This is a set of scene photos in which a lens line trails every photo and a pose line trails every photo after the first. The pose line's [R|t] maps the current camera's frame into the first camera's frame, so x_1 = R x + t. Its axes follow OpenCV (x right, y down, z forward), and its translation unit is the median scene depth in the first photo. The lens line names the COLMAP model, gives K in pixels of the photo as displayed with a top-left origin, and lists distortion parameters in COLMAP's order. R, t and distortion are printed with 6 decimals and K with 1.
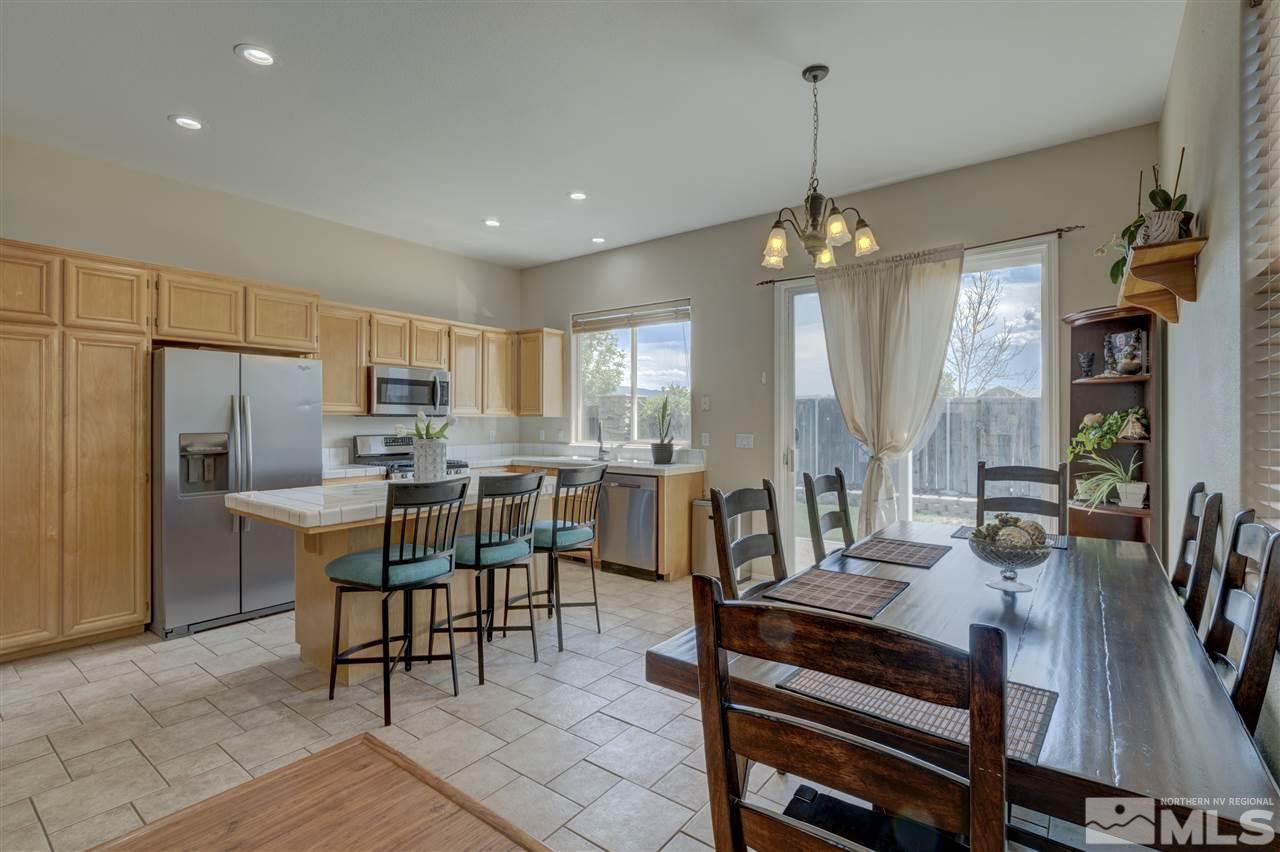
lens RADIAL K [[582.2, 0, 637.8], [0, 582.2, 417.3], [0, 0, 1]] dist [-0.013551, -0.000107]
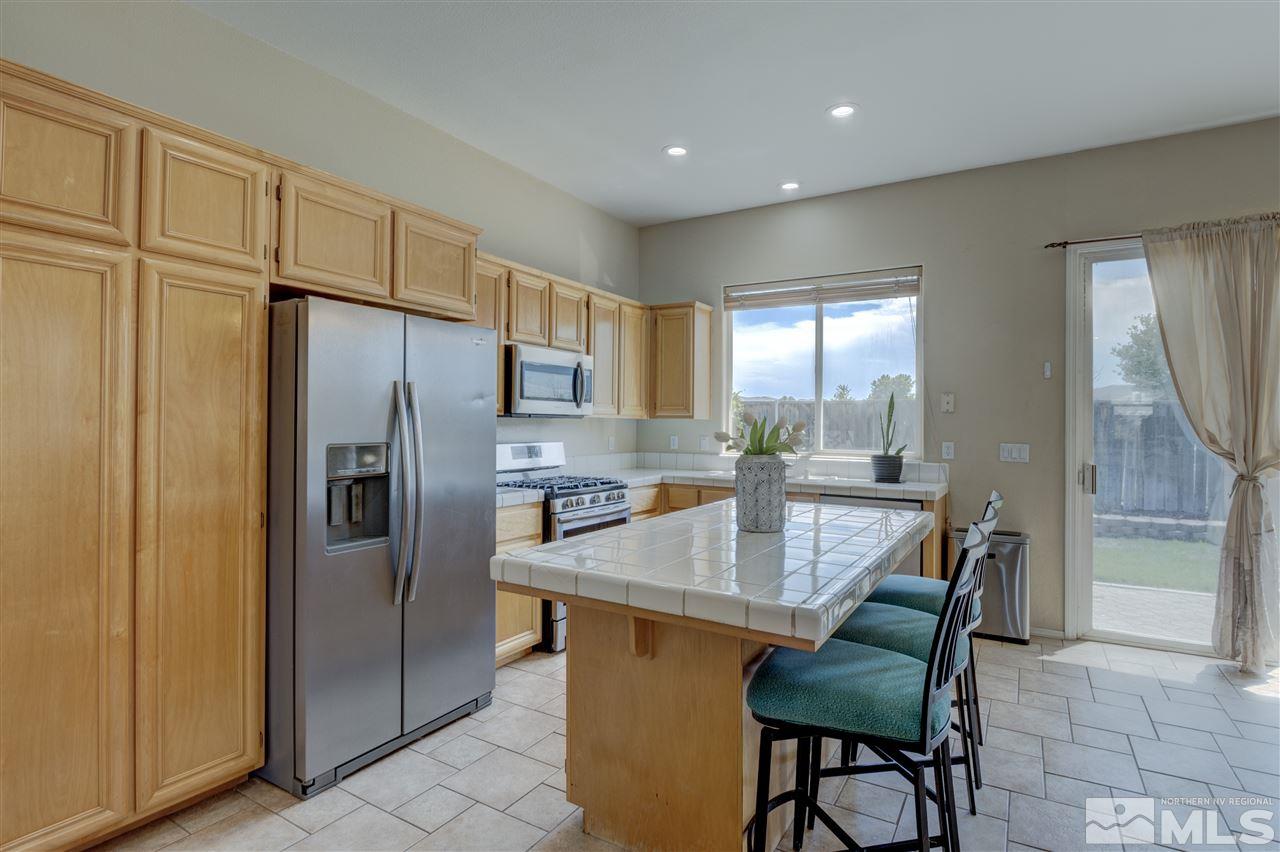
lens RADIAL K [[630.0, 0, 646.6], [0, 630.0, 415.5], [0, 0, 1]] dist [0.002644, -0.013320]
pose [[0.993724, 0.008217, 0.111561, -0.517034], [-0.007690, 0.999957, -0.005159, -0.000441], [-0.111599, 0.004269, 0.993744, 0.309973]]
